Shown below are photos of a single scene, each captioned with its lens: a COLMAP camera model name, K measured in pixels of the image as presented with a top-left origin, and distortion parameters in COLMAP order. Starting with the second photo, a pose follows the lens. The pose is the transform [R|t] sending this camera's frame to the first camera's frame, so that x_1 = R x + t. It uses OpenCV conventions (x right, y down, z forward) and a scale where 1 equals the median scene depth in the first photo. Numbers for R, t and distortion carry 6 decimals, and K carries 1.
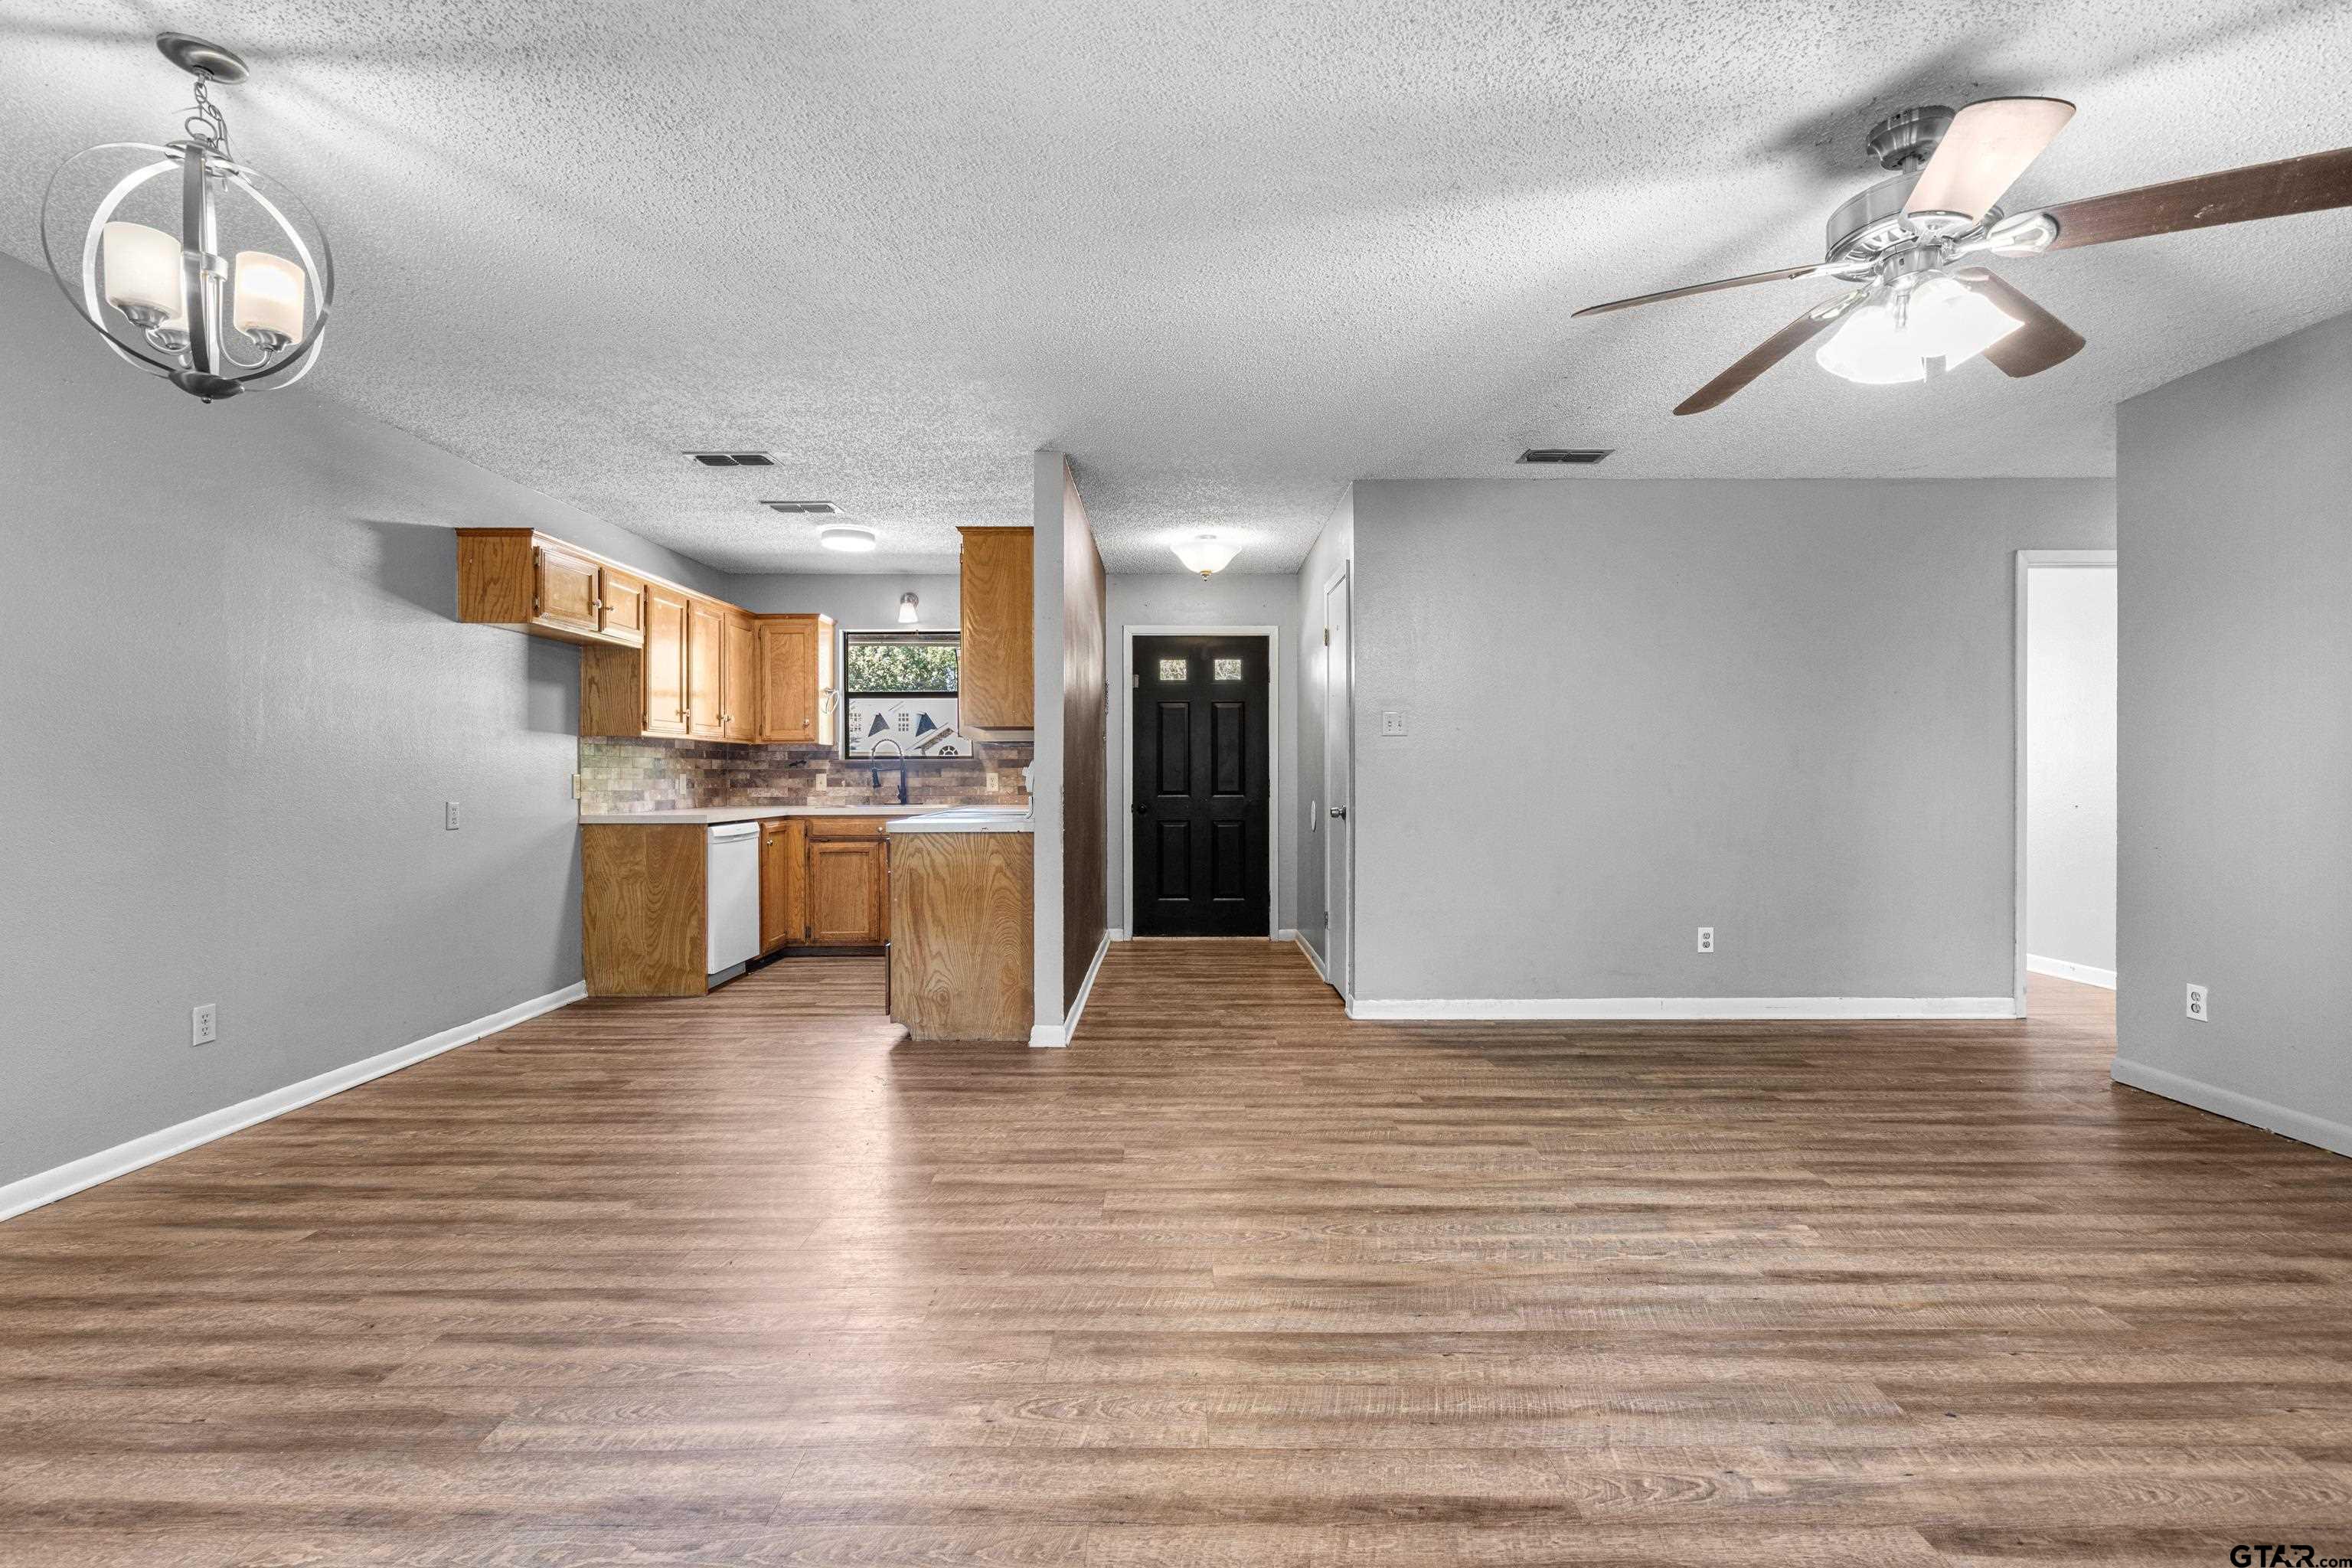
lens RADIAL K [[1061.4, 0, 1168.0], [0, 1061.4, 781.2], [0, 0, 1]] dist [0.008448, -0.002282]
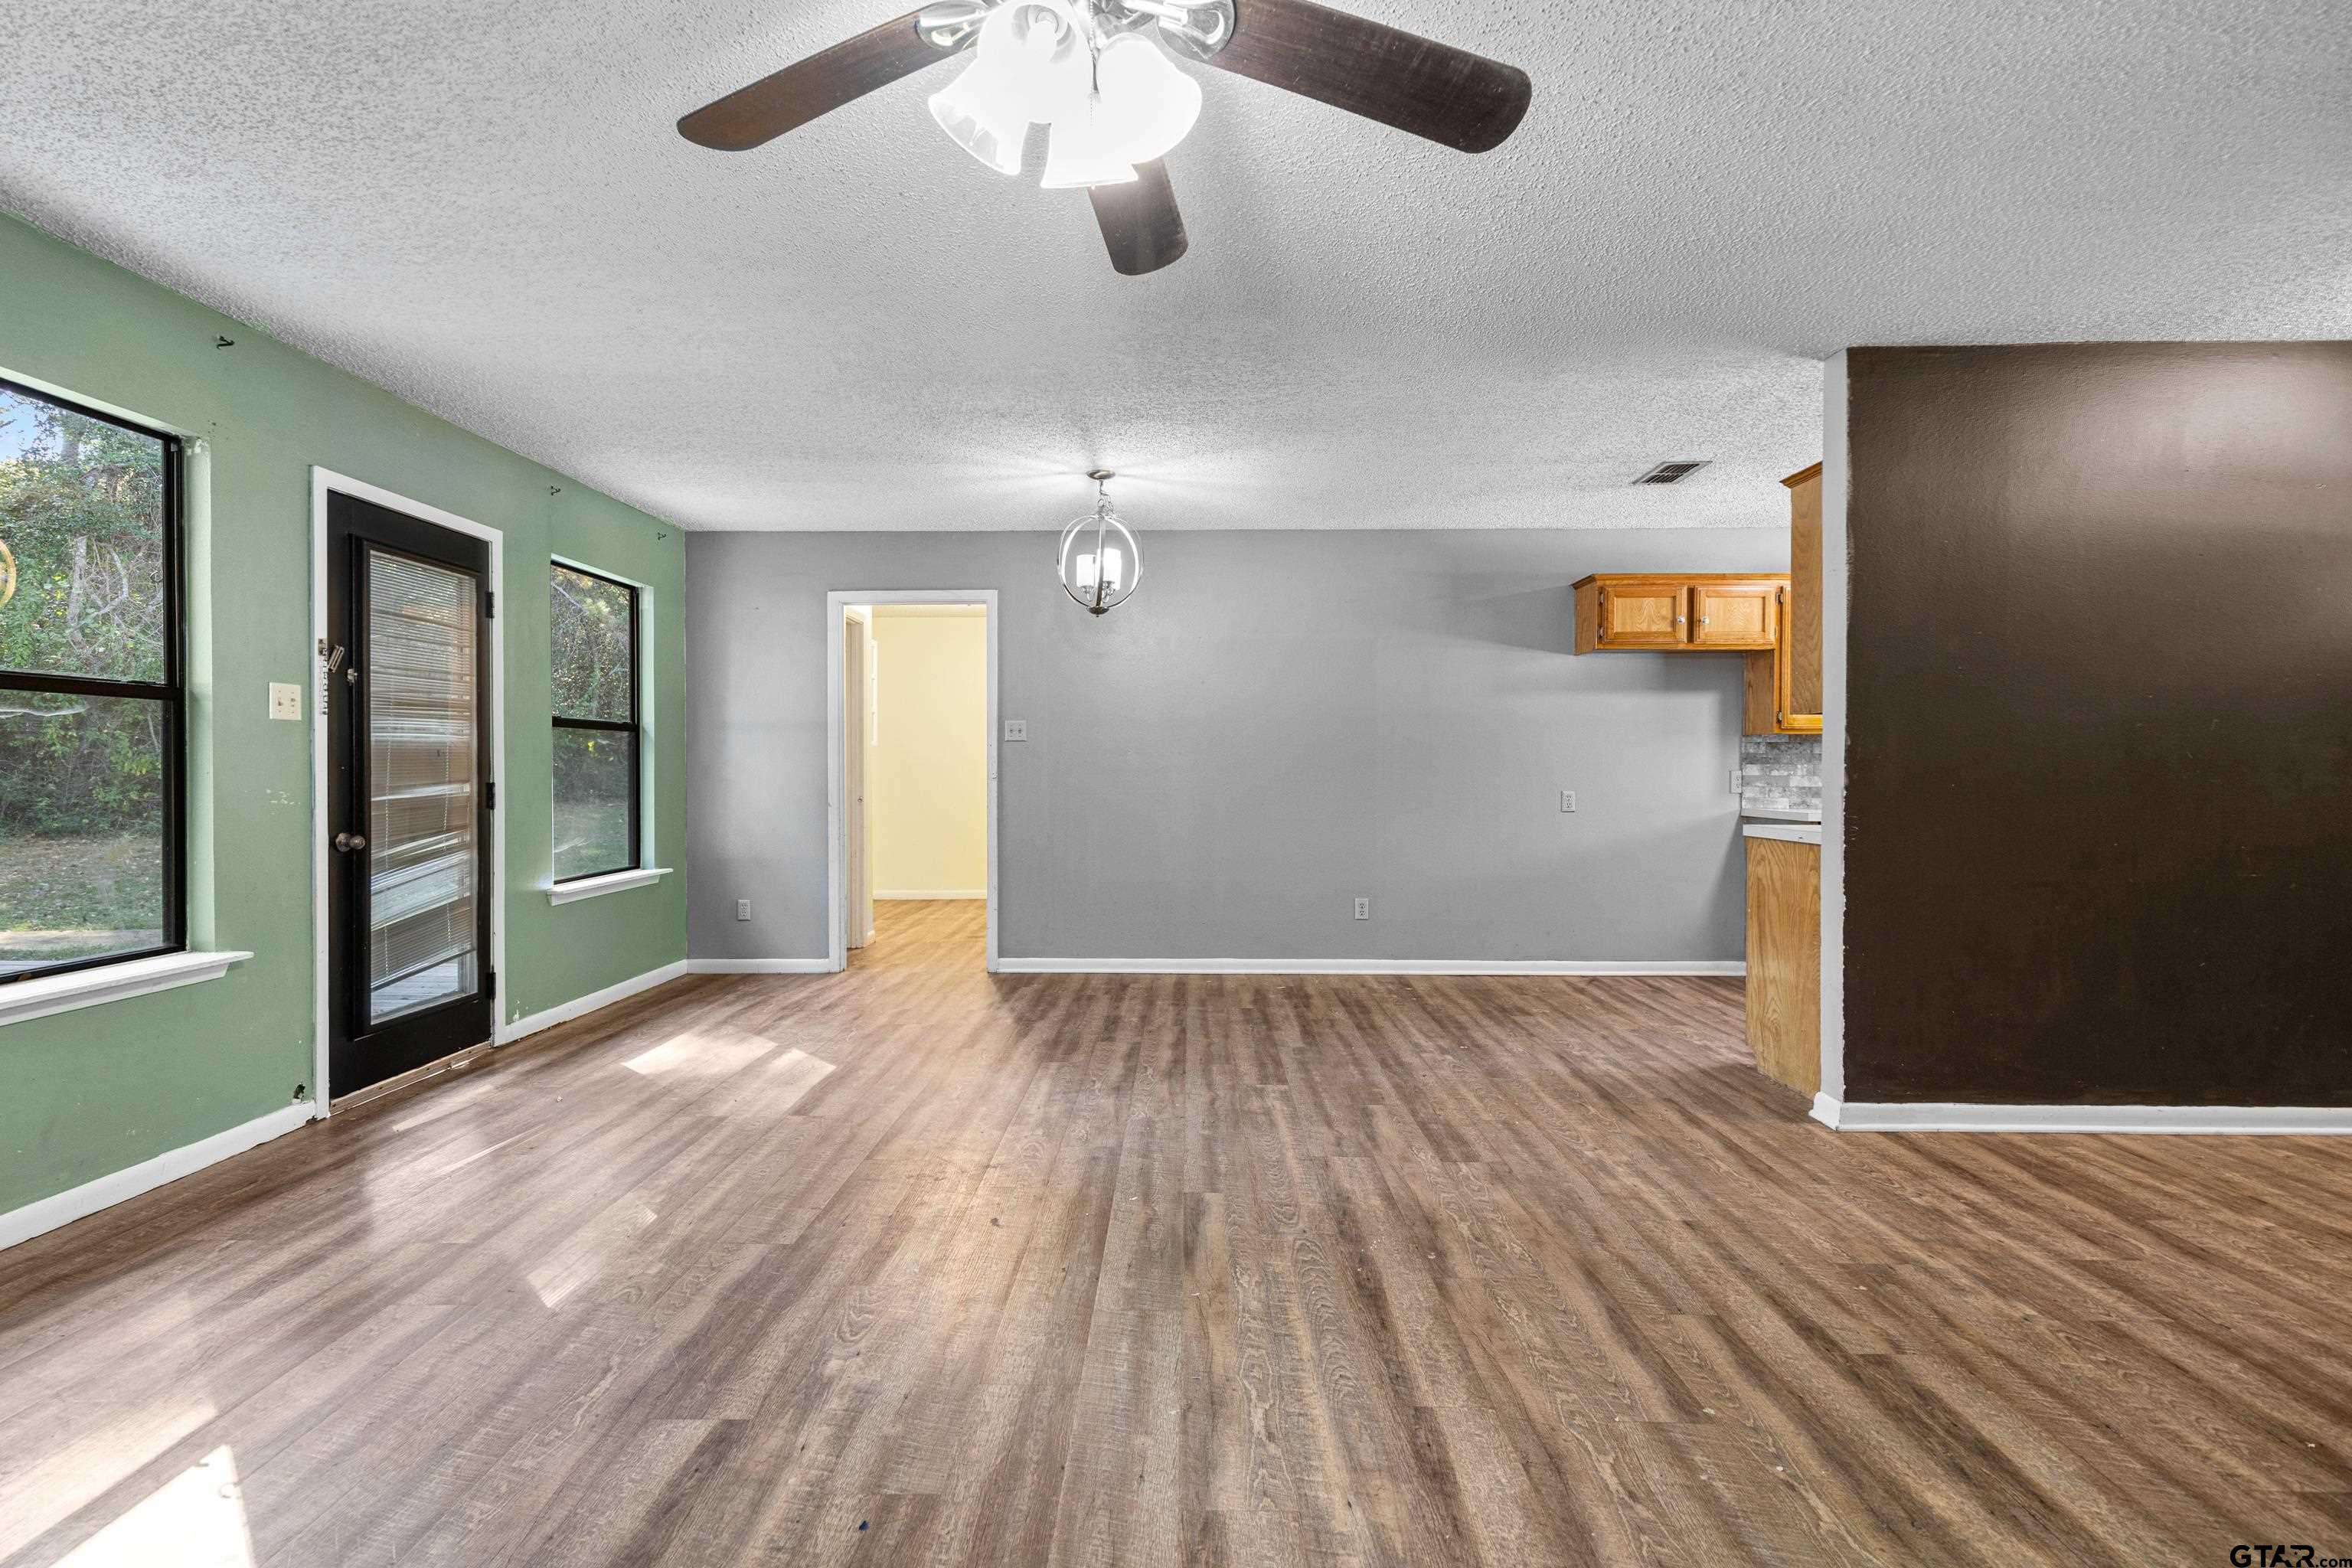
lens RADIAL K [[1061.4, 0, 1180.3], [0, 1061.4, 779.5], [0, 0, 1]] dist [0.008448, -0.002282]
pose [[-0.005415, 0.011834, -0.999915, 1.068916], [-0.008689, 0.999892, 0.011881, -0.010496], [0.999948, 0.008752, -0.005312, 0.848892]]
